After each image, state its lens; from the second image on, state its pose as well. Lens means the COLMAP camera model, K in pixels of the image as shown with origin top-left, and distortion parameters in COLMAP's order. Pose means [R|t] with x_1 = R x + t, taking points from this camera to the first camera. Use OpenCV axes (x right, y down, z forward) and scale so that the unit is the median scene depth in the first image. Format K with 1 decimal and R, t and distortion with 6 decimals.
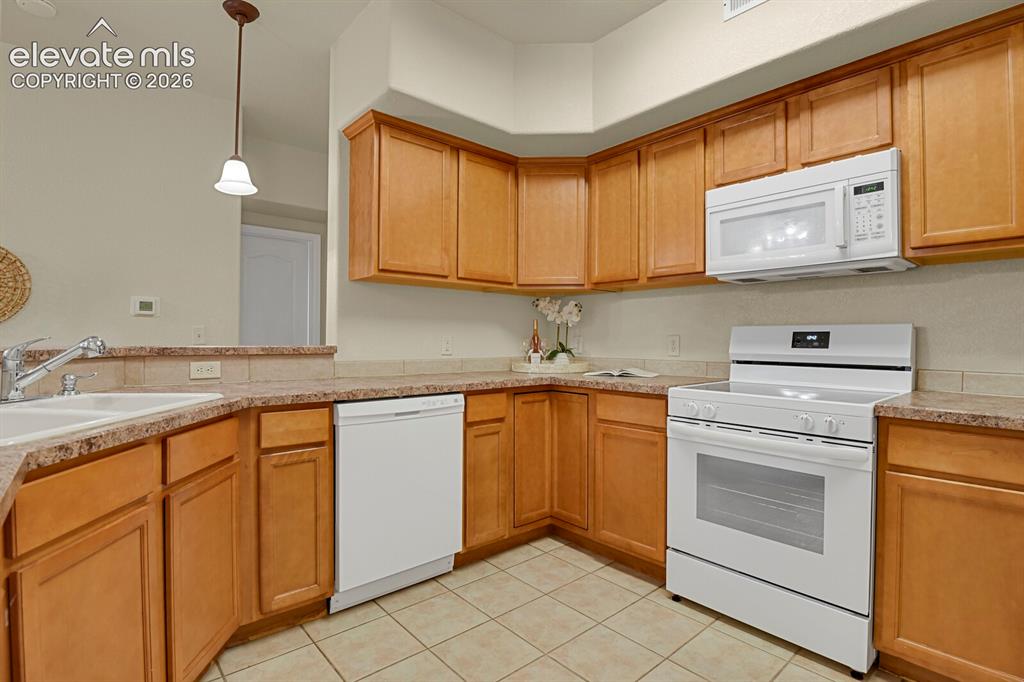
lens RADIAL K [[498.8, 0, 519.9], [0, 498.8, 339.3], [0, 0, 1]] dist [-0.027073, -0.003469]
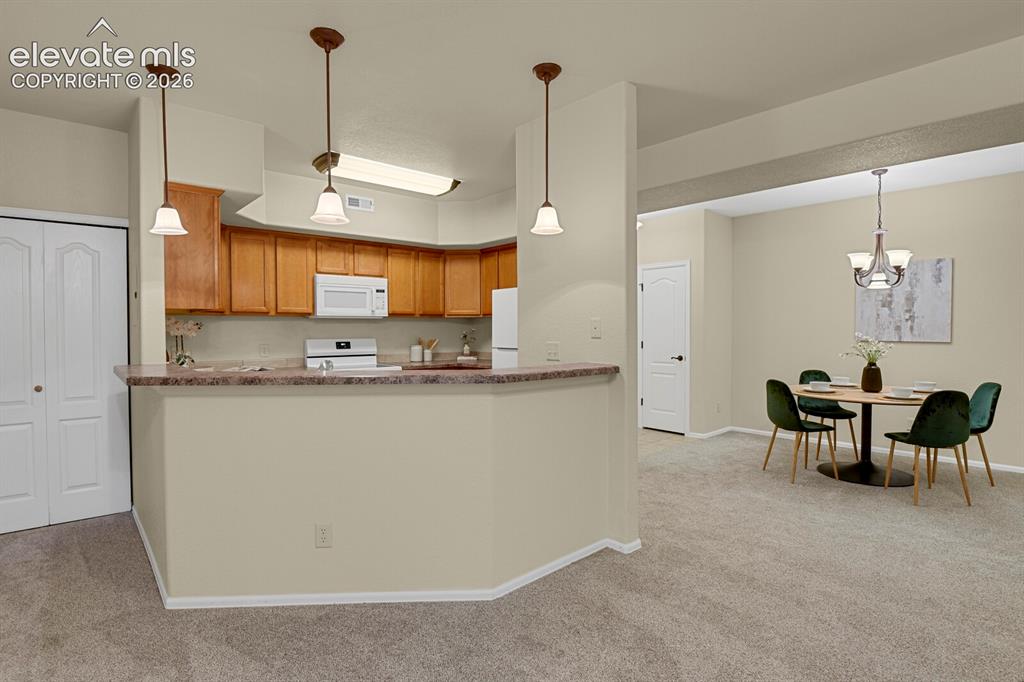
lens RADIAL K [[498.8, 0, 518.0], [0, 498.8, 334.7], [0, 0, 1]] dist [-0.027073, -0.003469]
pose [[-0.020833, -0.013250, 0.999695, -1.635416], [0.006005, 0.999892, 0.013378, -0.069825], [-0.999765, 0.006282, -0.020751, 0.206807]]
